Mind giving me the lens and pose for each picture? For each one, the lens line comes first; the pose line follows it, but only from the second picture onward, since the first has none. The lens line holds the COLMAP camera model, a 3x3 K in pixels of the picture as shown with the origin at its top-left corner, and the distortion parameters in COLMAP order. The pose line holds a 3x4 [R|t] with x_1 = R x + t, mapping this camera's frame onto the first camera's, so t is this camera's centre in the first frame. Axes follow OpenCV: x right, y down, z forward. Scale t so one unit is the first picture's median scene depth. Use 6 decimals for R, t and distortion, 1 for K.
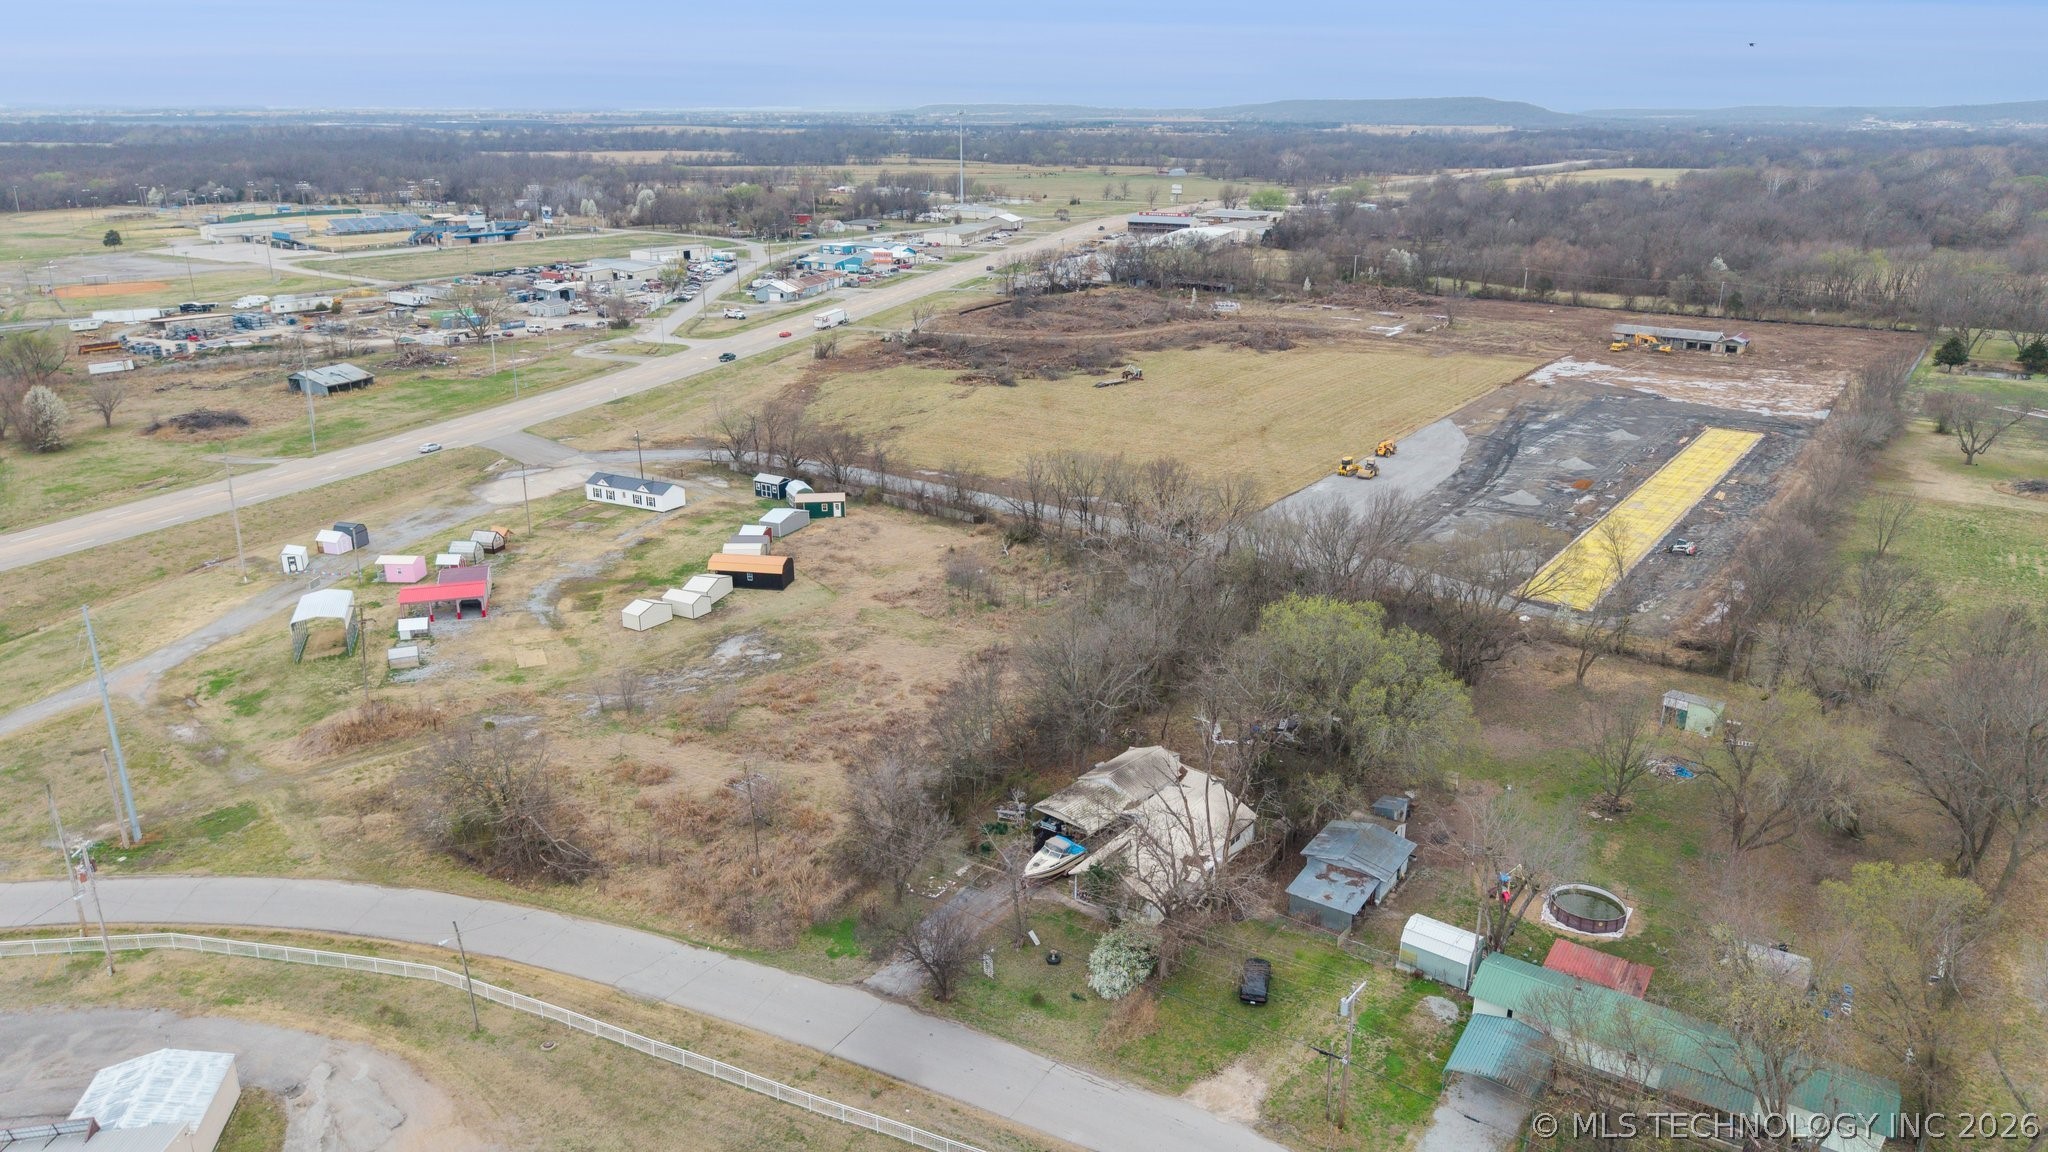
lens RADIAL K [[1370.6, 0, 1033.0], [0, 1370.6, 584.2], [0, 0, 1]] dist [0.029610, -0.034982]
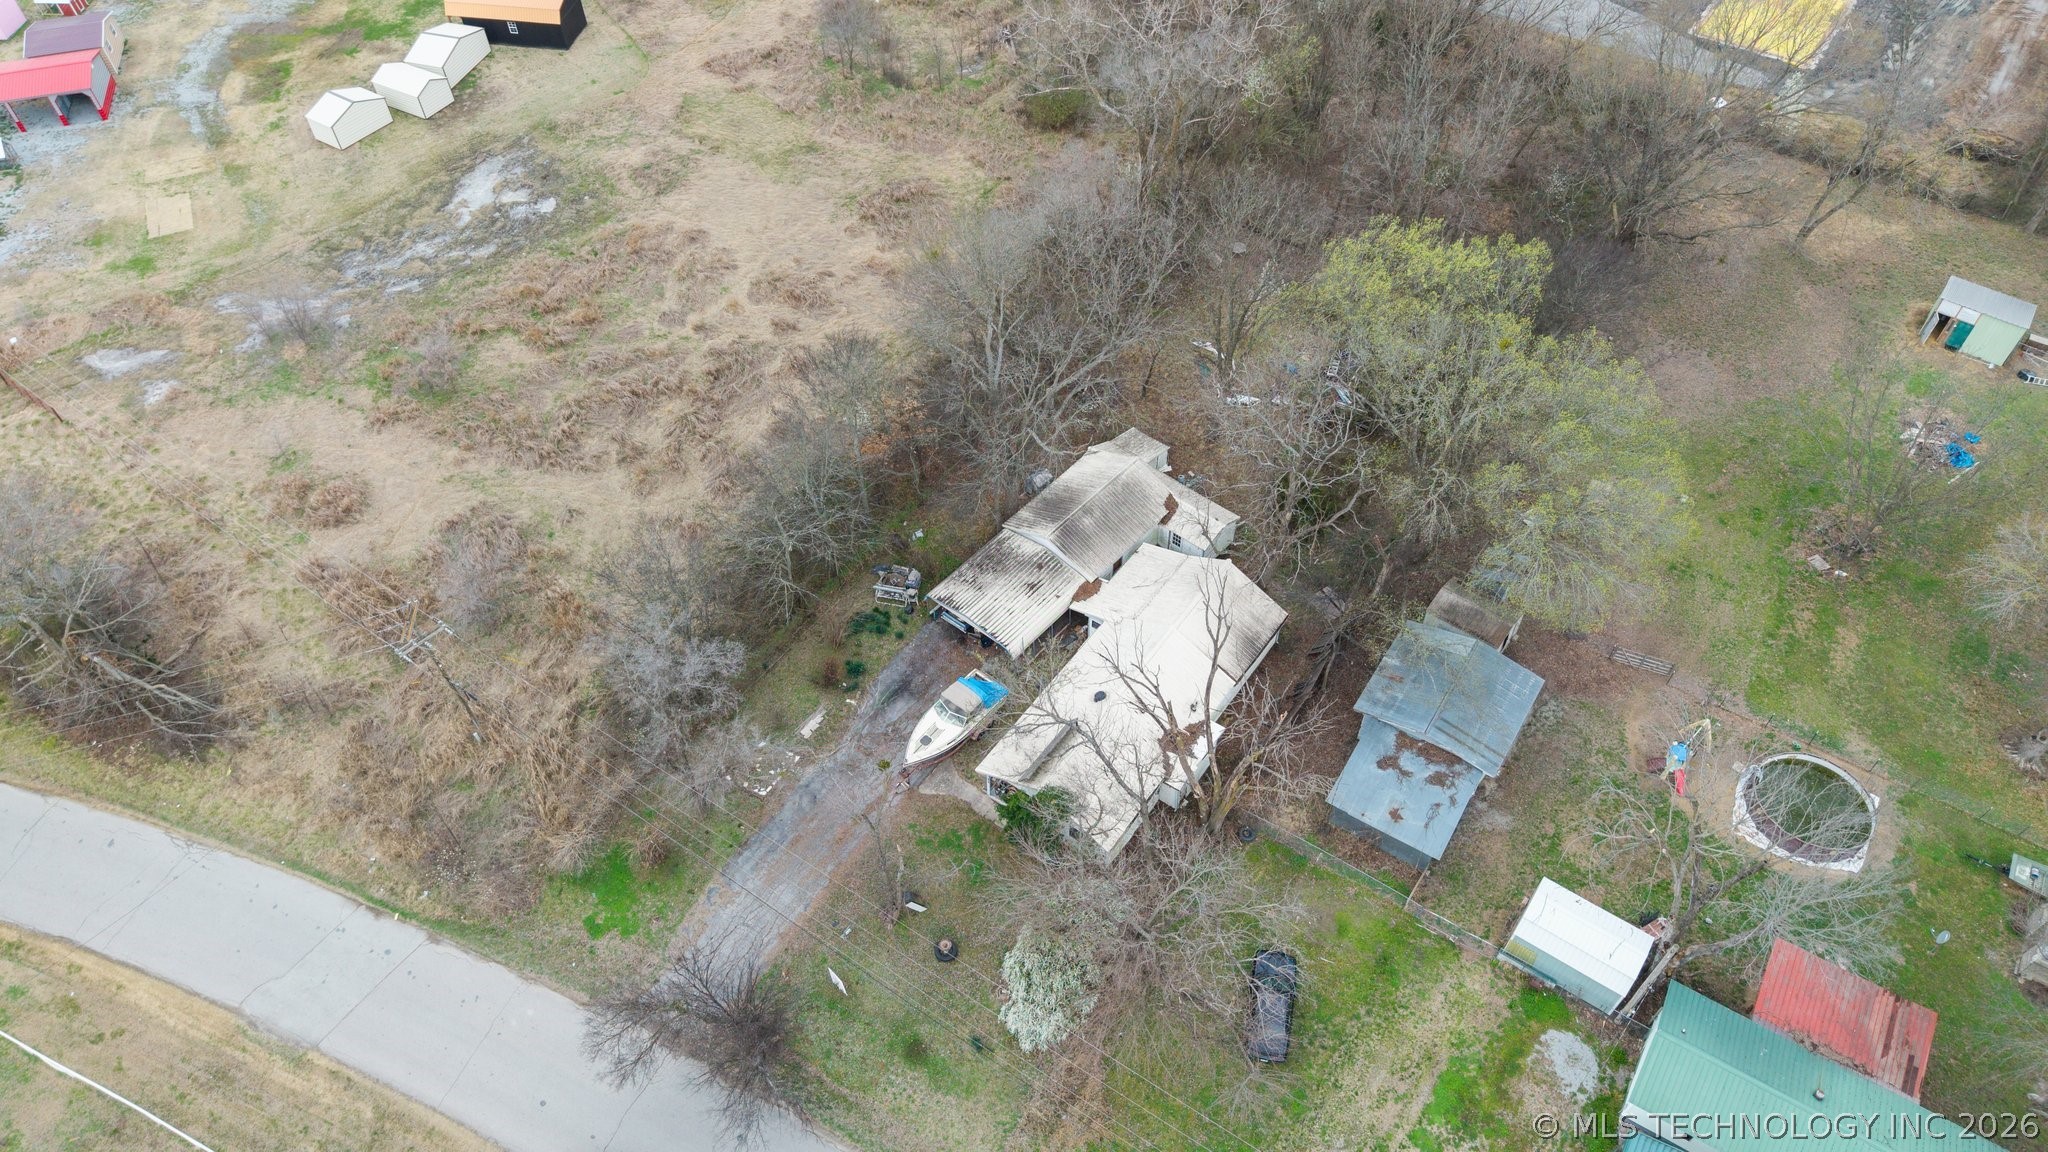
lens RADIAL K [[1368.0, 0, 1024.0], [0, 1368.0, 576.0], [0, 0, 1]] dist [0.022956, -0.027180]
pose [[0.999857, -0.016138, -0.004987, 0.040698], [0.016449, 0.863157, 0.504668, -0.133147], [-0.003840, -0.504678, 0.863299, 0.399586]]
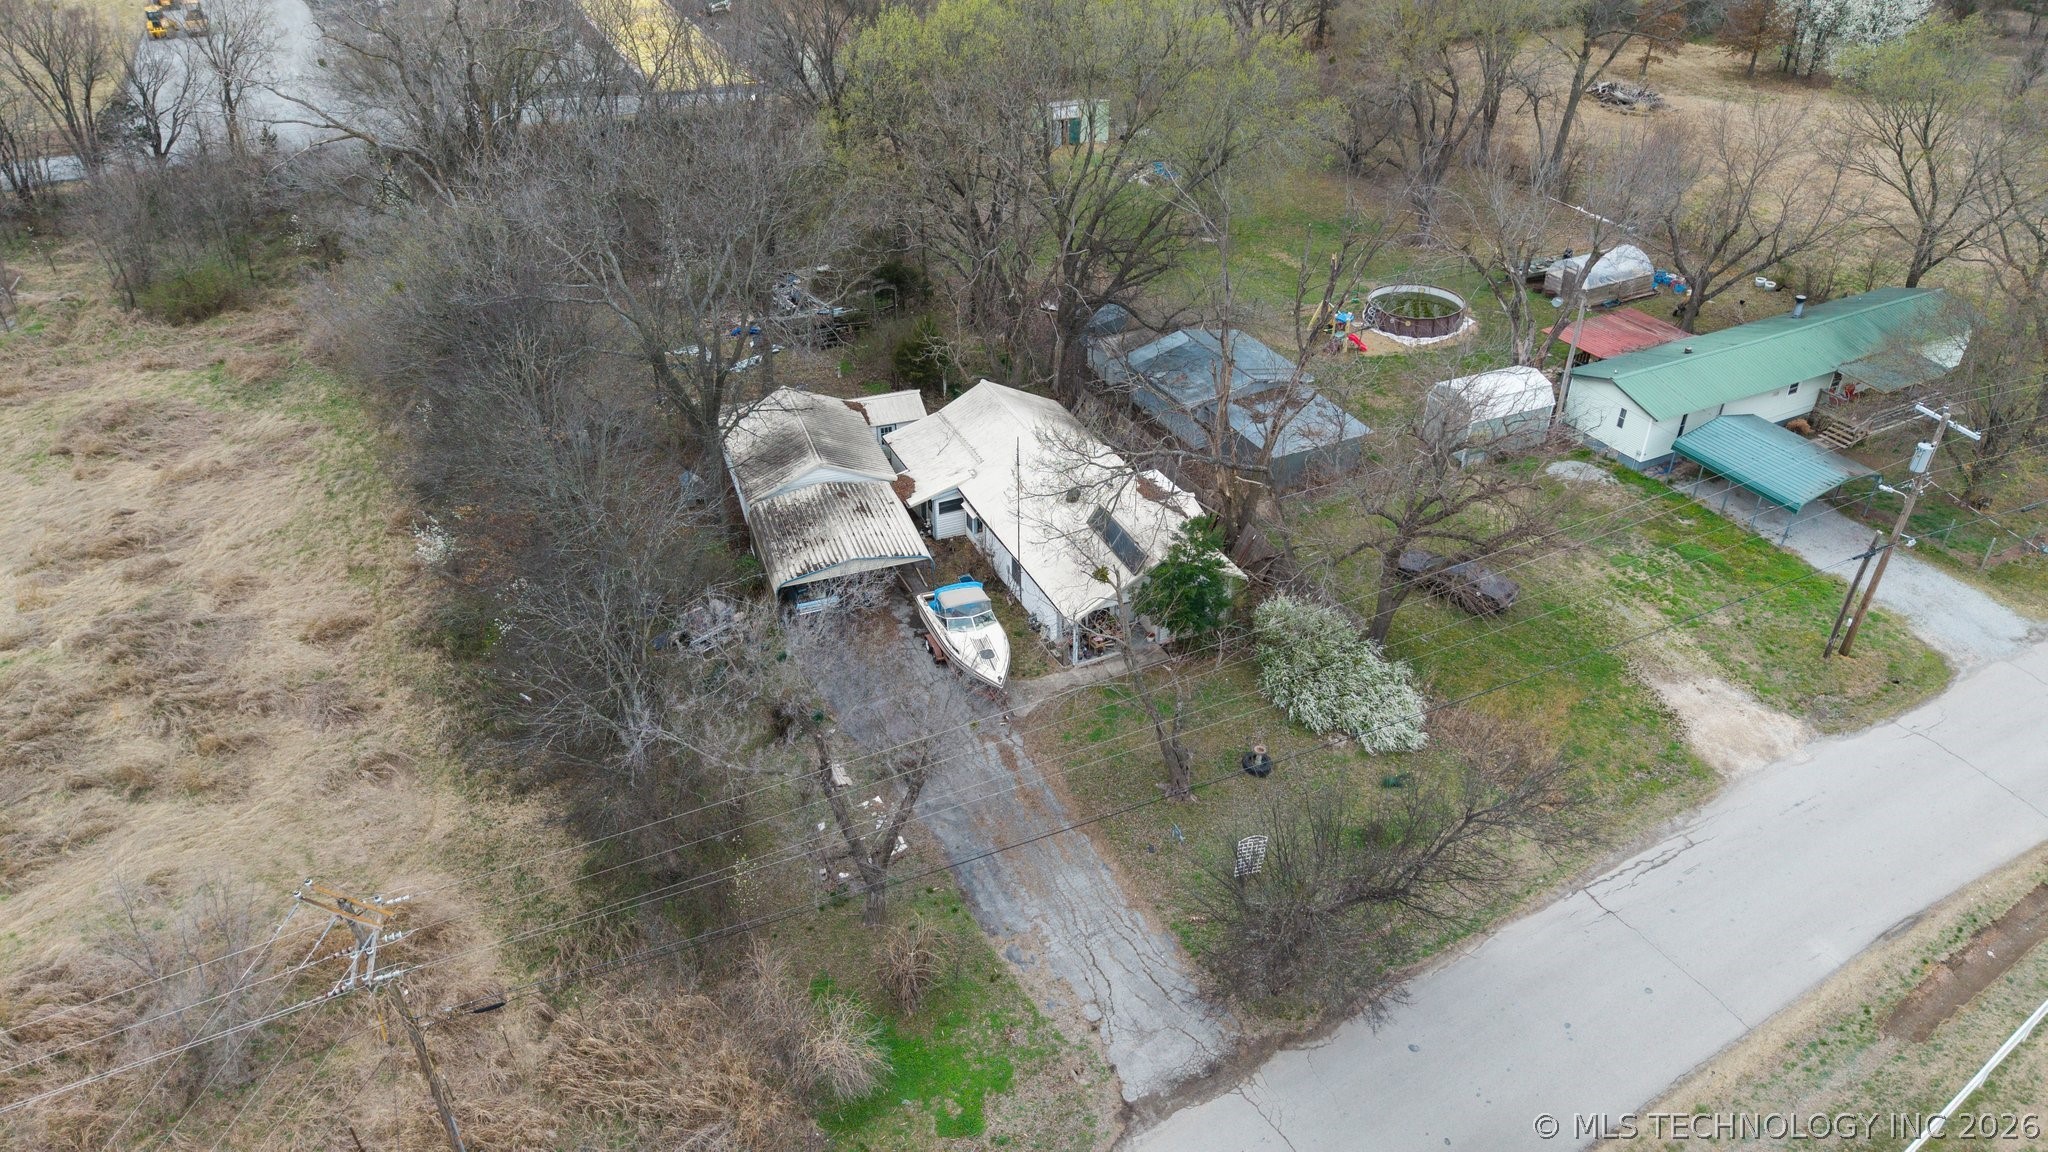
lens RADIAL K [[1370.6, 0, 1033.0], [0, 1370.6, 584.2], [0, 0, 1]] dist [0.029610, -0.034982]
pose [[0.491278, -0.486172, 0.722691, -0.240807], [0.289427, 0.873697, 0.391007, 0.009428], [-0.821509, 0.017073, 0.569939, 0.575154]]
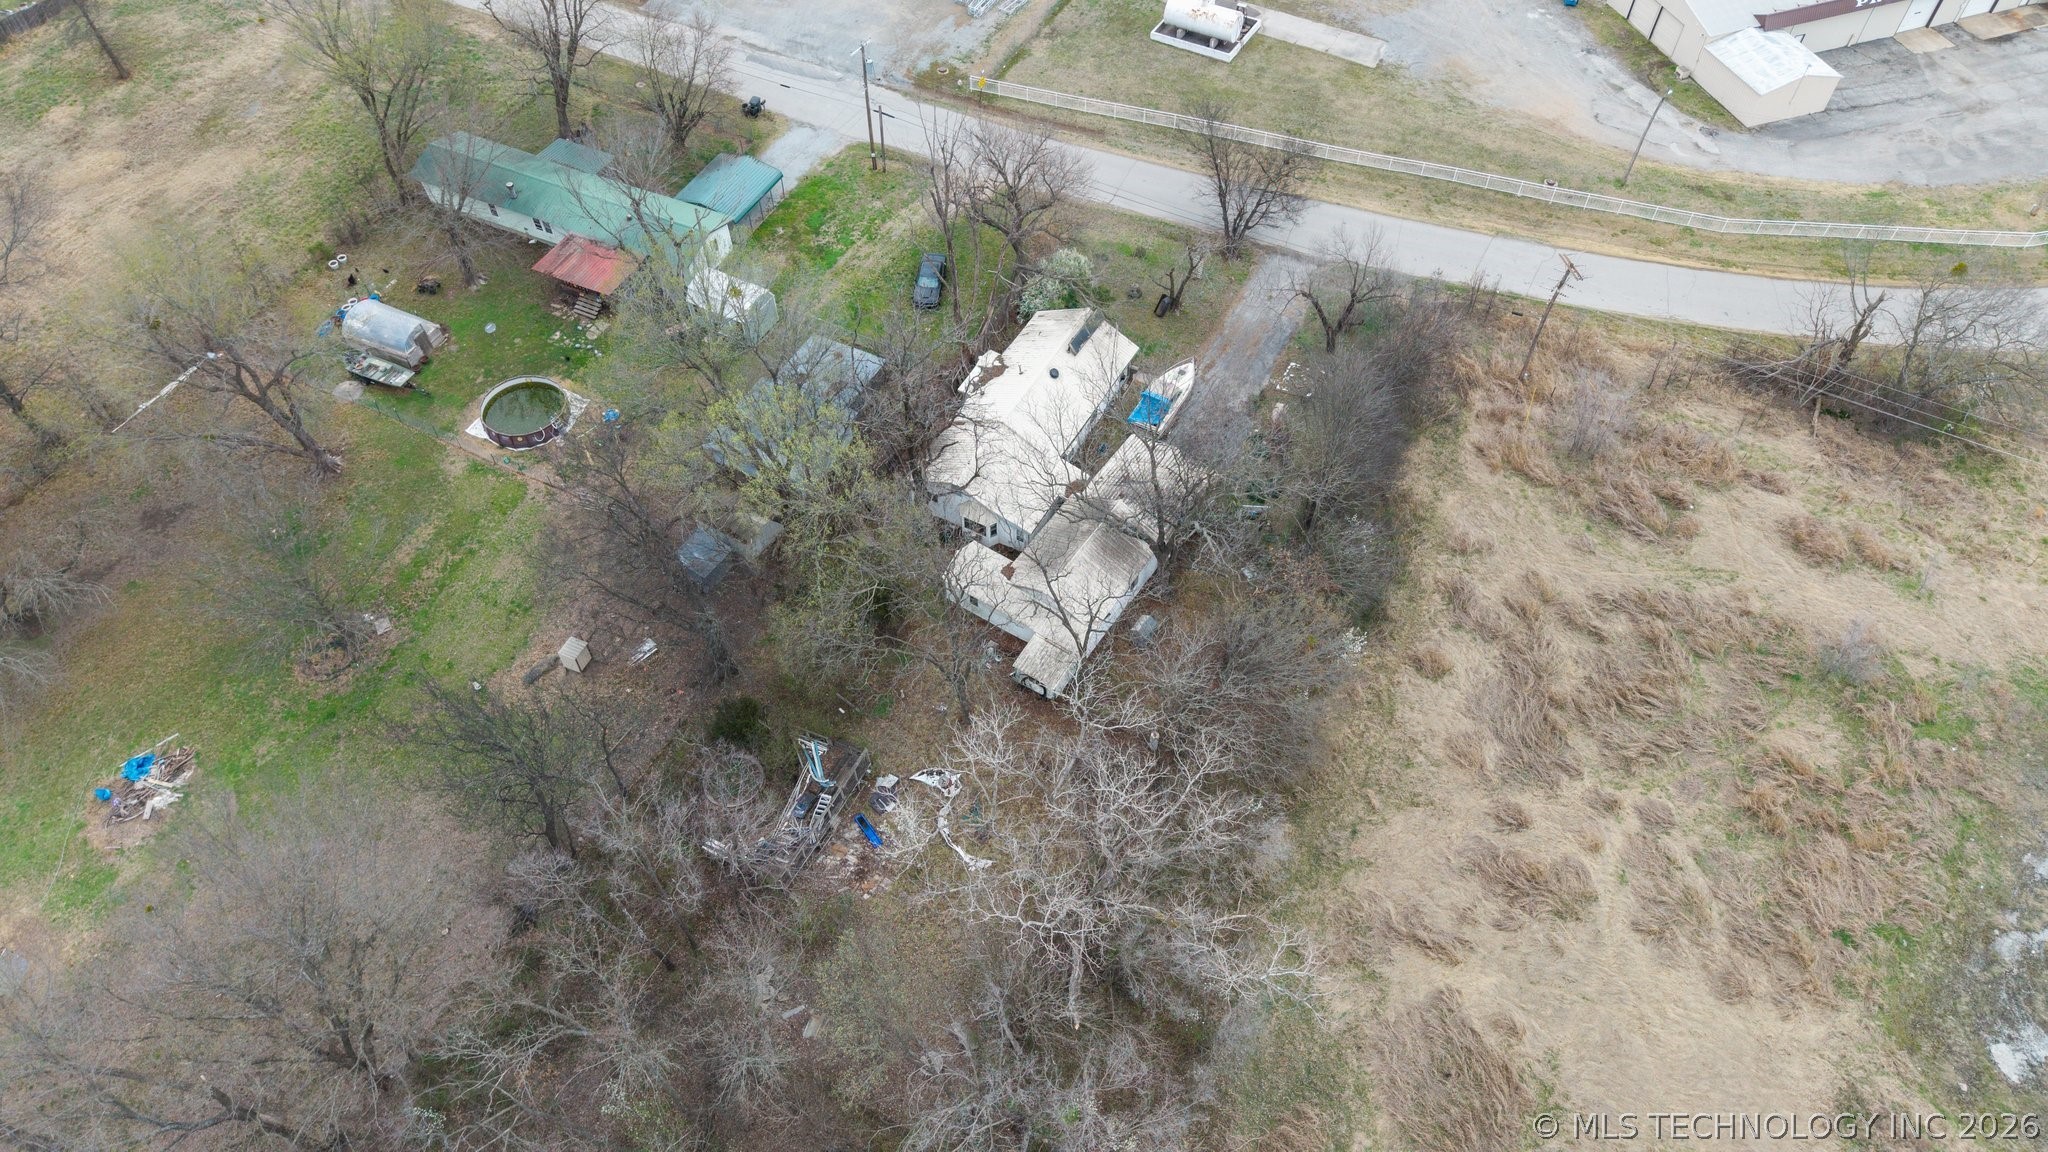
lens RADIAL K [[1370.6, 0, 1033.0], [0, 1370.6, 584.2], [0, 0, 1]] dist [0.029610, -0.034982]
pose [[-0.991295, 0.100899, -0.084578, 0.136815], [-0.048522, 0.317201, 0.947116, -0.414569], [0.122392, 0.942976, -0.309543, 1.073948]]
